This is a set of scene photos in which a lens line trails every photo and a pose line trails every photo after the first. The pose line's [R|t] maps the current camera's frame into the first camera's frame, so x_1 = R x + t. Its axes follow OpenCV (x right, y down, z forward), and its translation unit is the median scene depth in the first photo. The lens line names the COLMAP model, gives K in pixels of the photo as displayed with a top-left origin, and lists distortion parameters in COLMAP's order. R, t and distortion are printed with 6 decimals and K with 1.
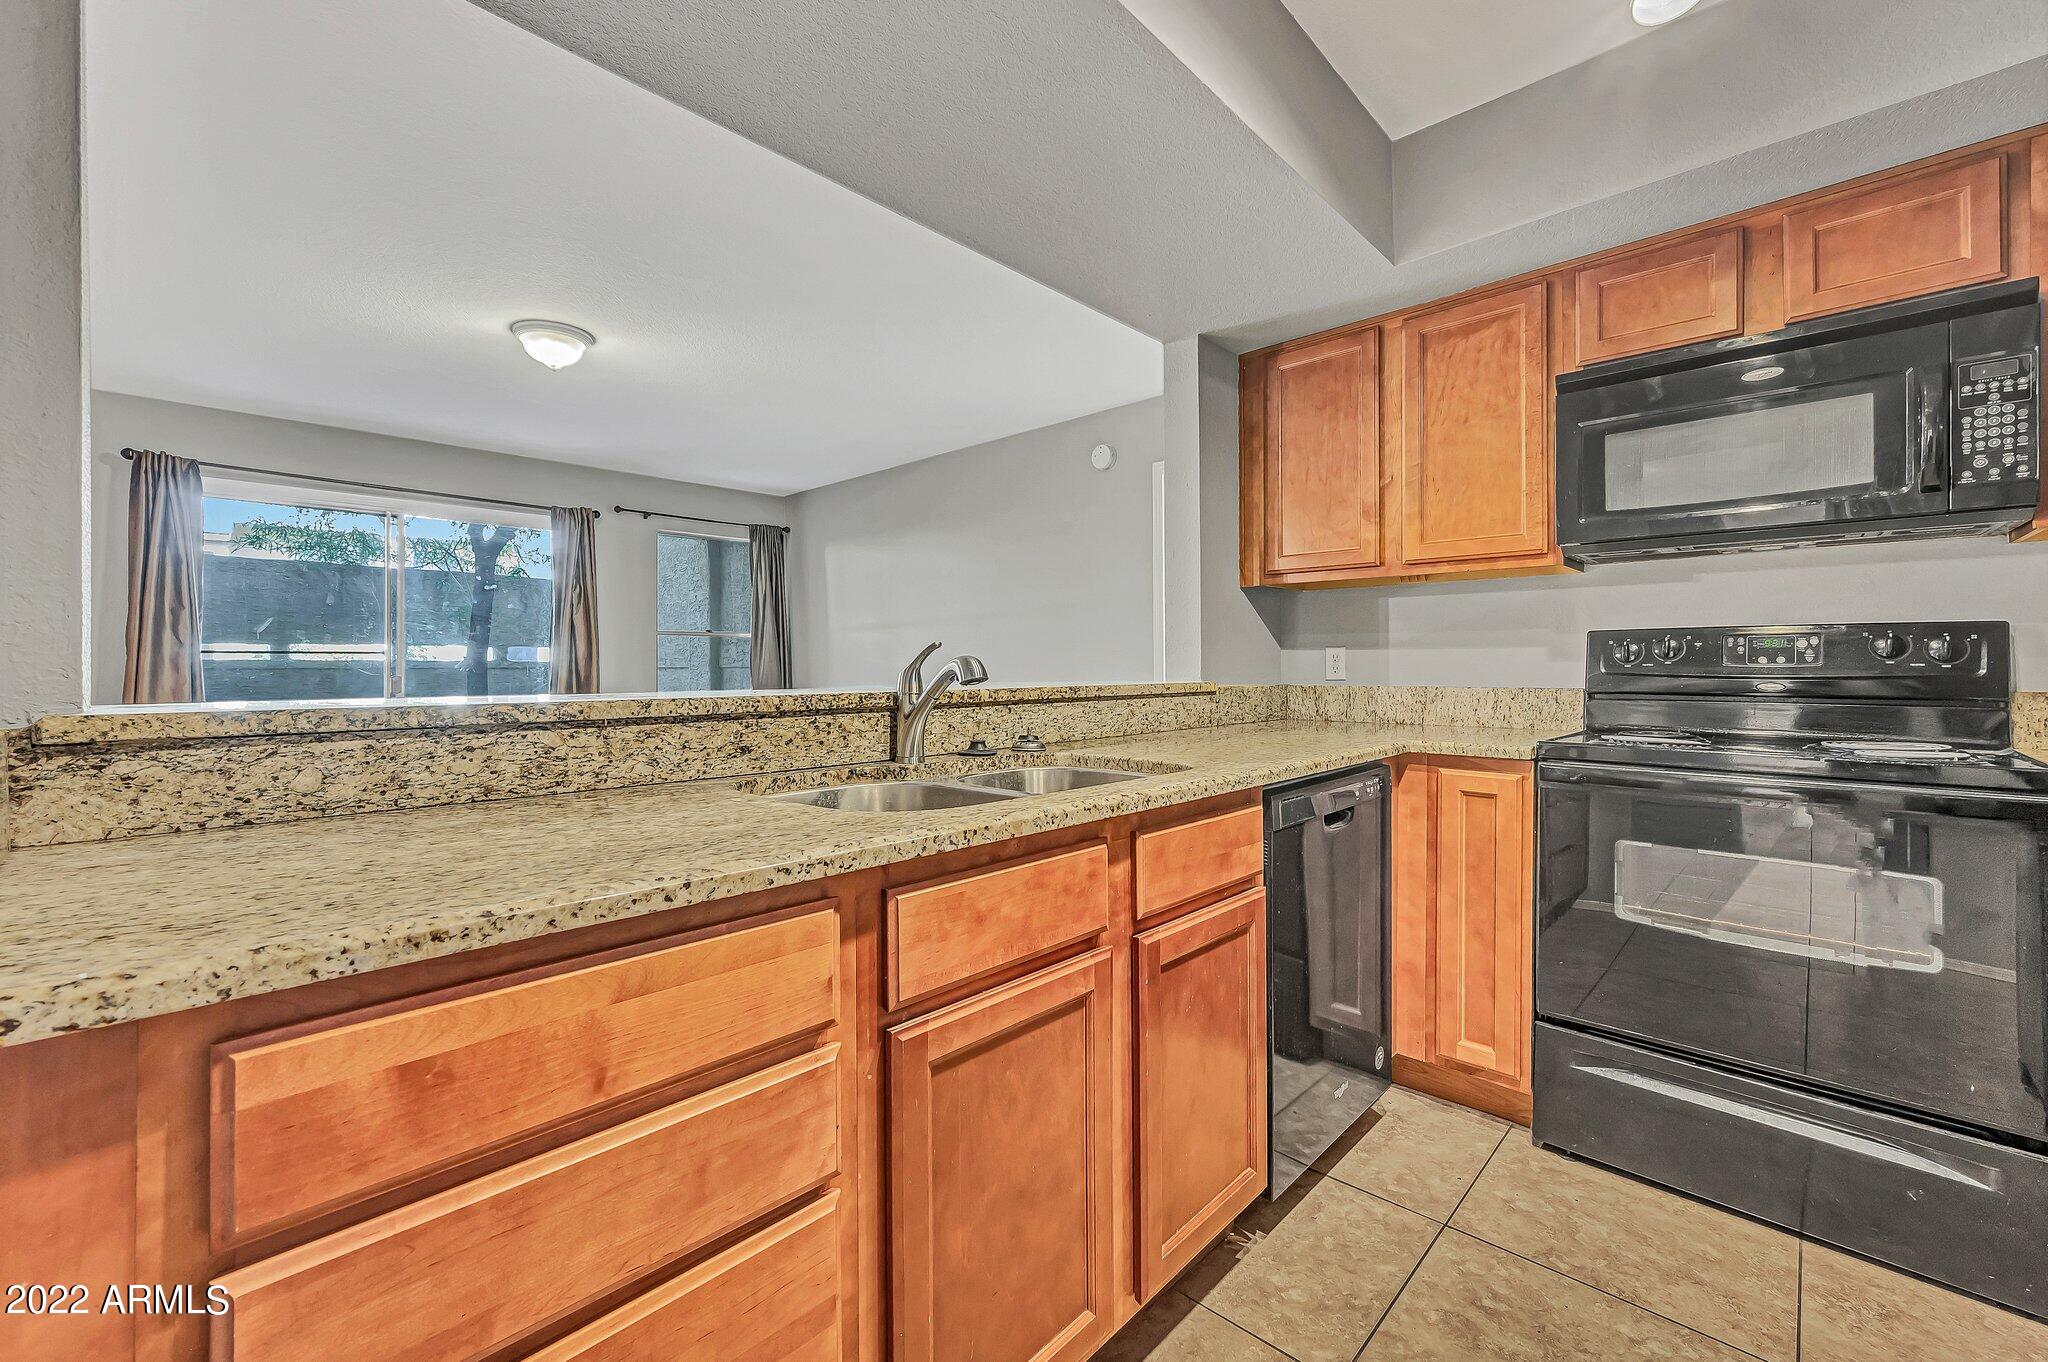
lens RADIAL K [[841.3, 0, 1004.3], [0, 841.3, 665.7], [0, 0, 1]] dist [-0.002610, -0.000026]
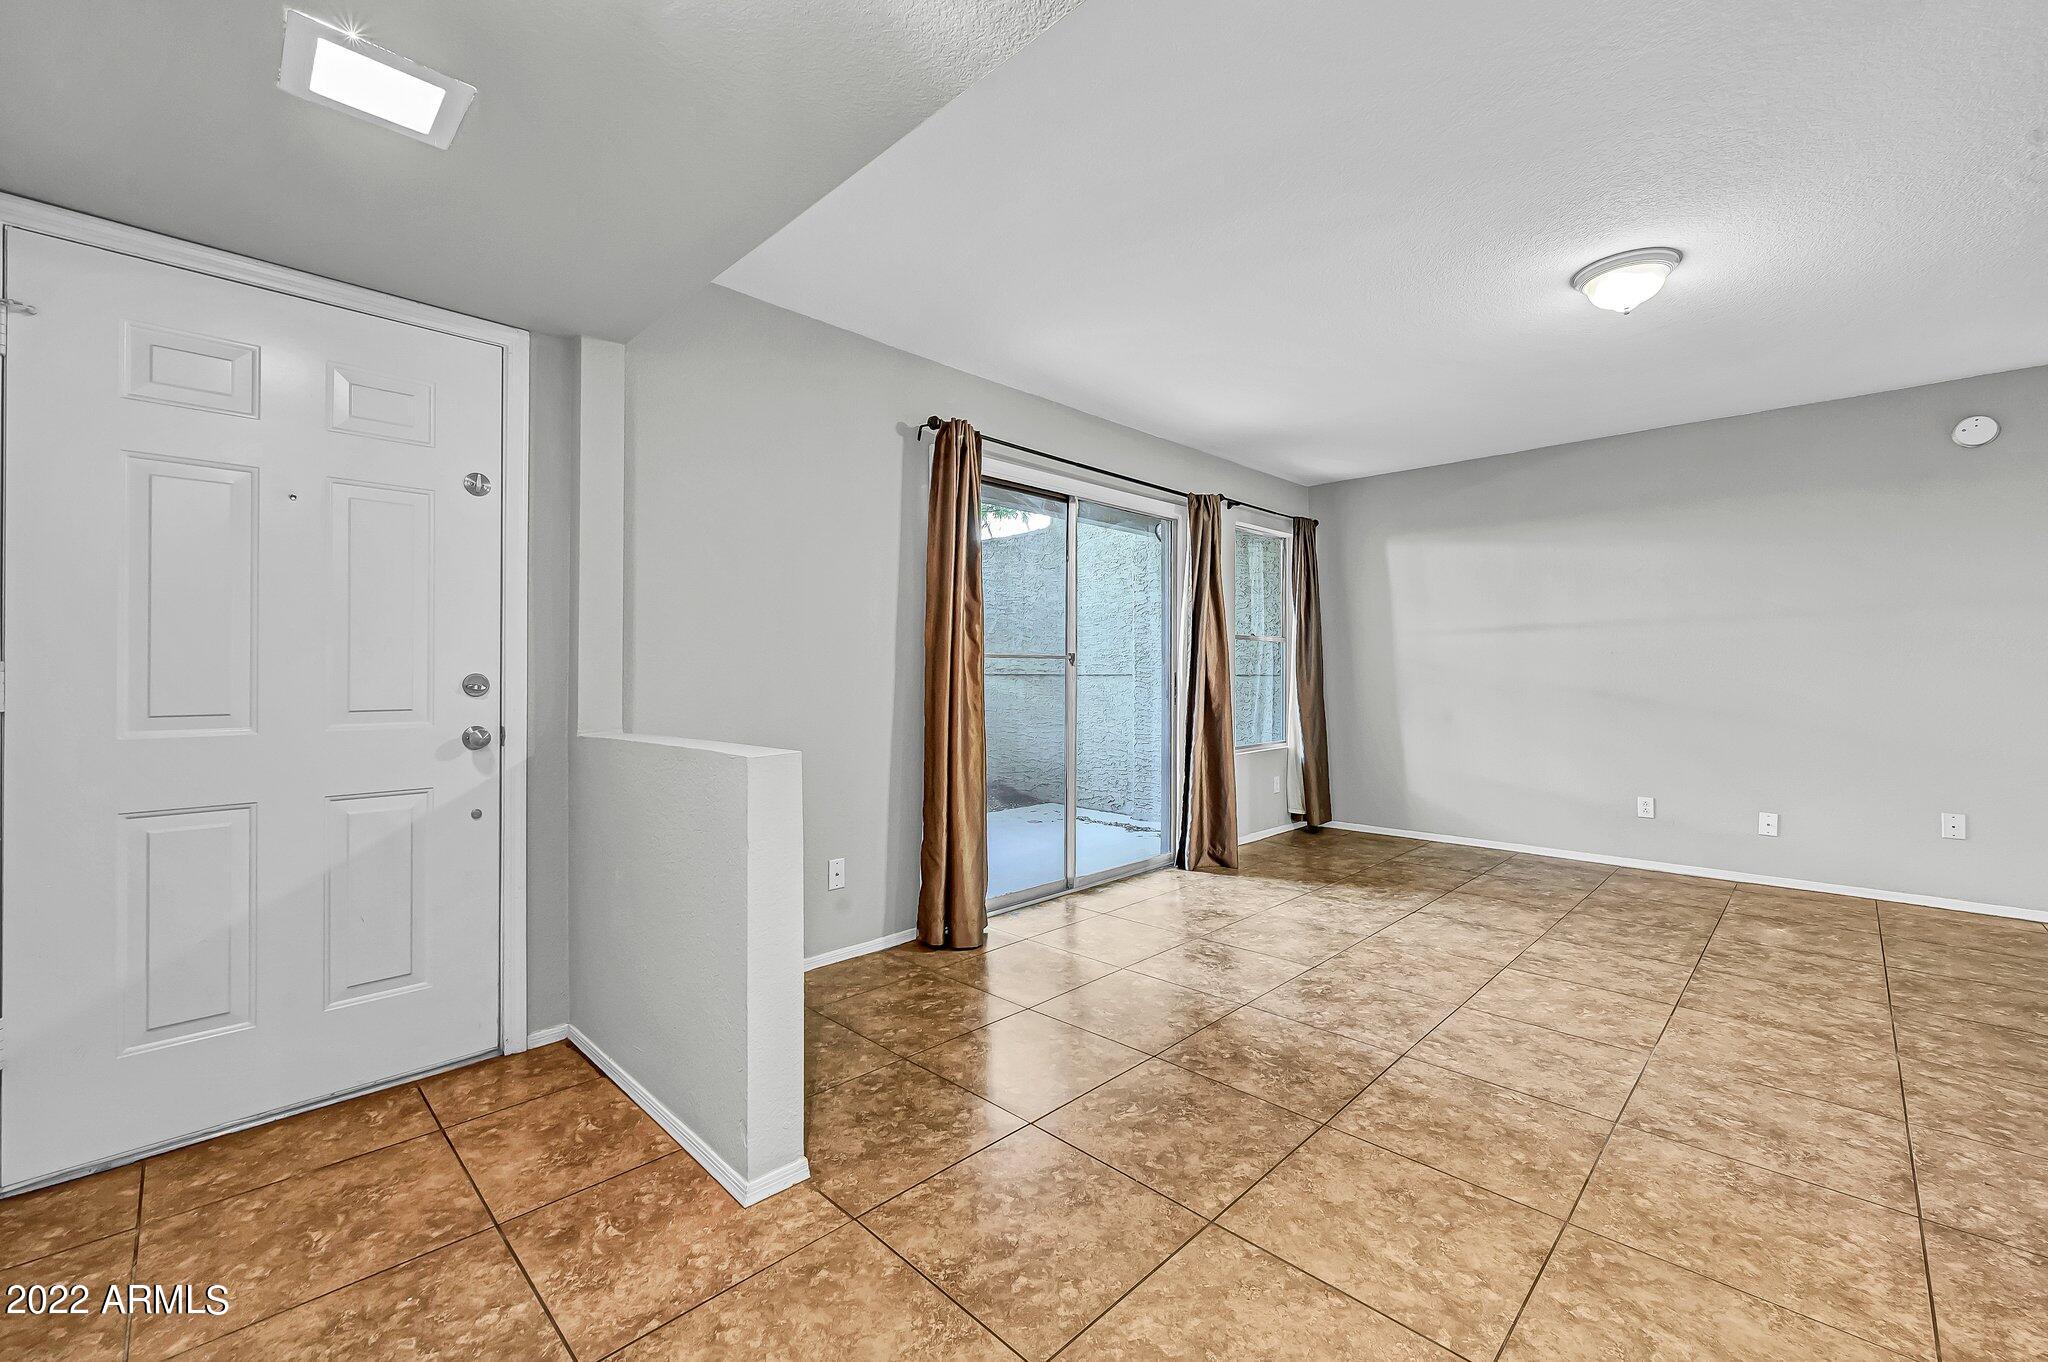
lens RADIAL K [[841.3, 0, 1002.0], [0, 841.3, 669.8], [0, 0, 1]] dist [-0.002610, -0.000026]
pose [[0.999612, 0.005860, -0.027234, -2.195982], [-0.005932, 0.999979, -0.002547, 0.008857], [0.027218, 0.002708, 0.999626, 0.307093]]
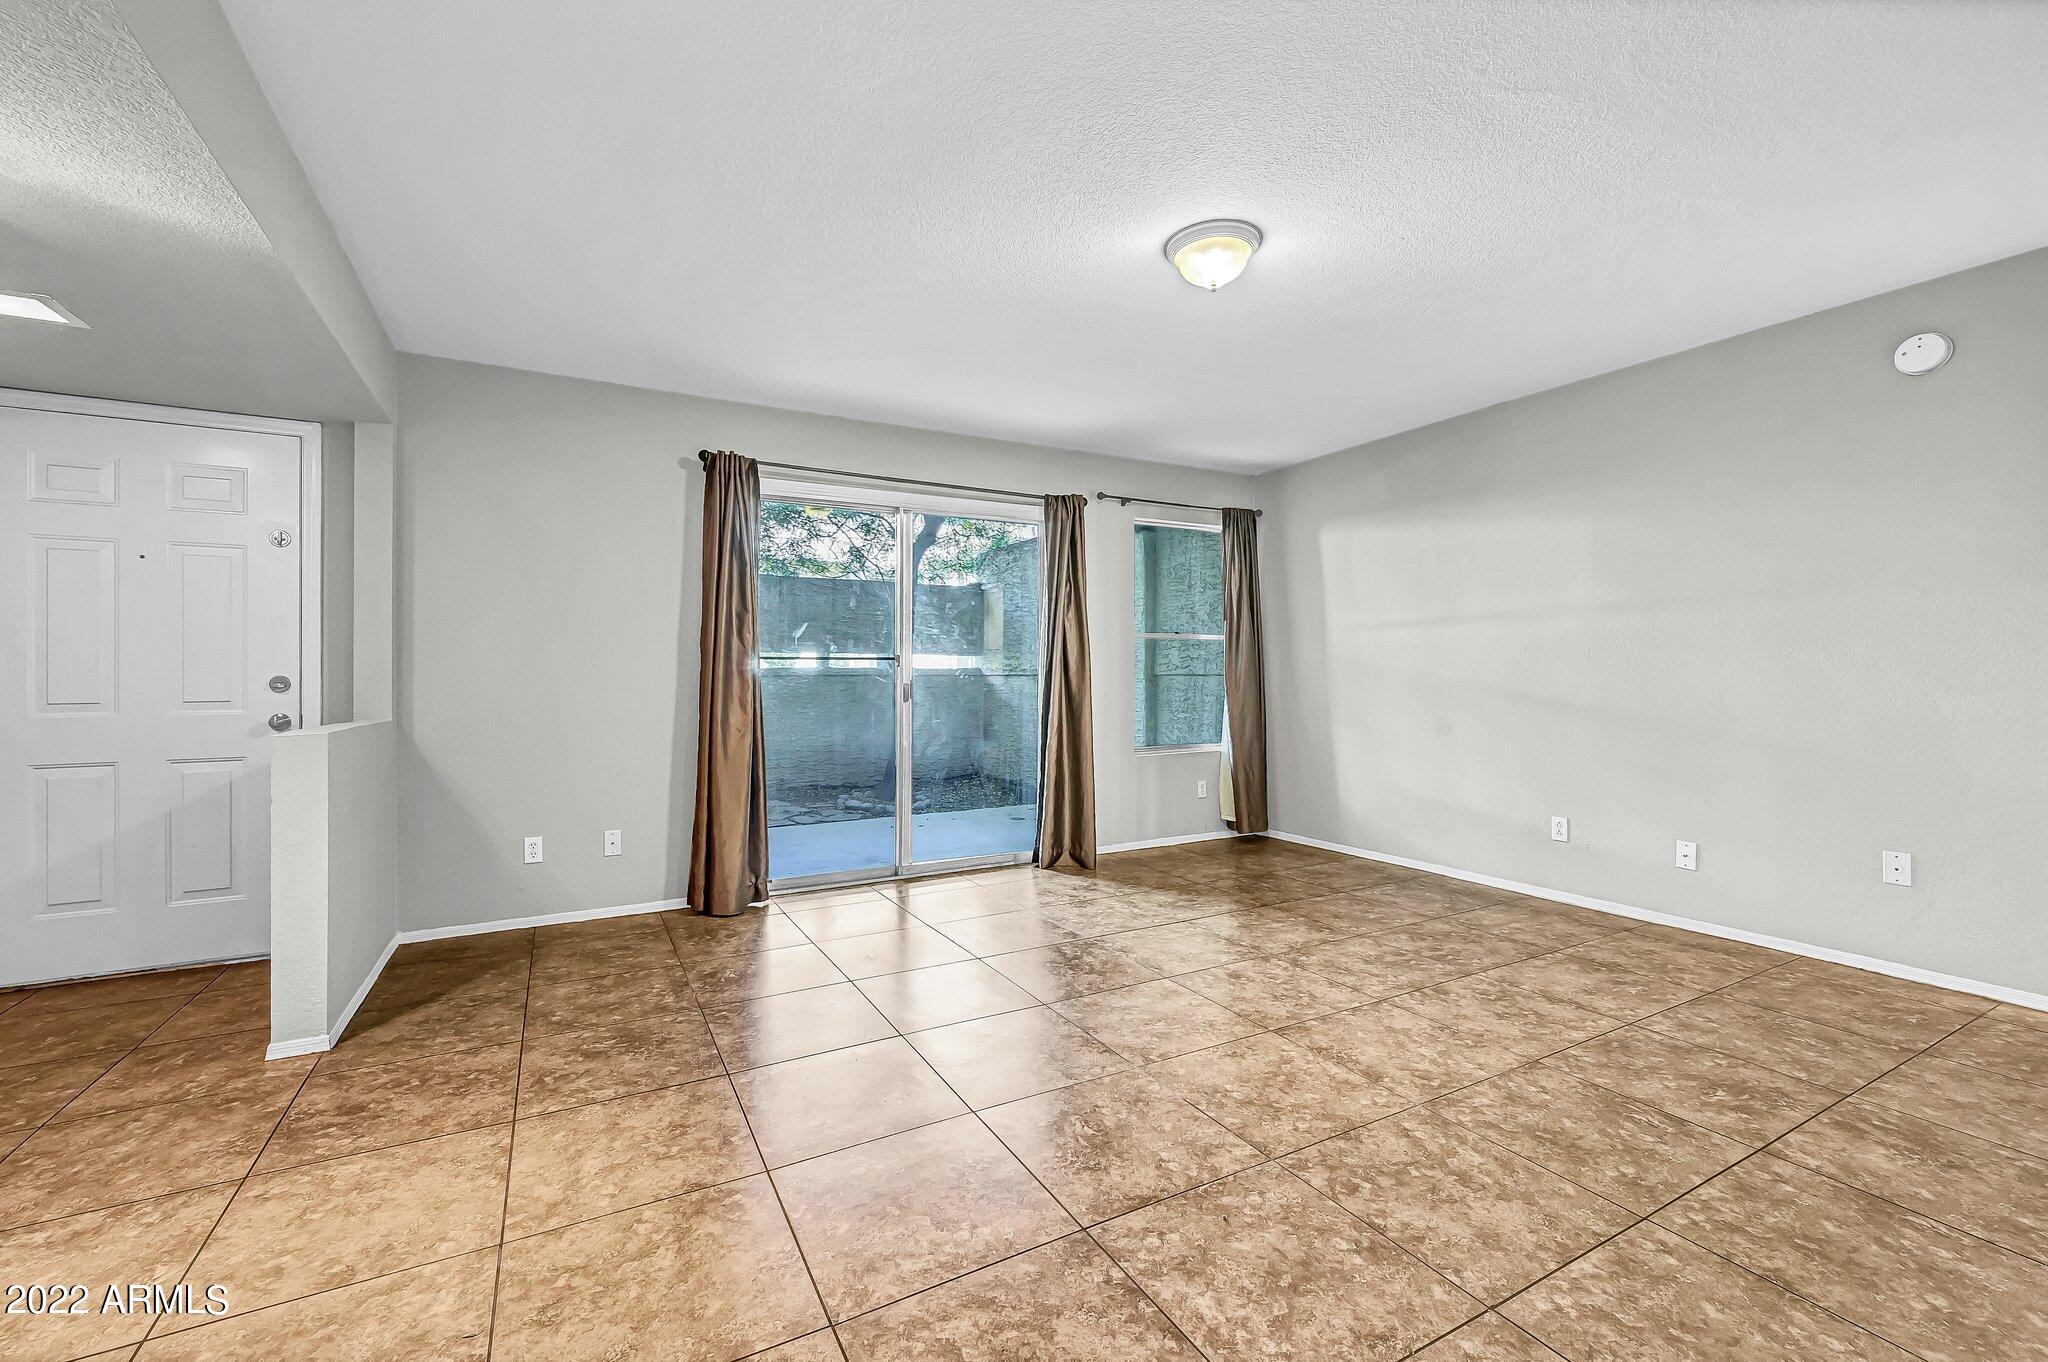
lens RADIAL K [[841.3, 0, 995.9], [0, 841.3, 679.6], [0, 0, 1]] dist [-0.002610, -0.000026]
pose [[0.946955, 0.004764, -0.321330, -0.913487], [-0.002288, 0.999965, 0.008083, 0.005625], [0.321357, -0.006919, 0.946933, 0.383657]]
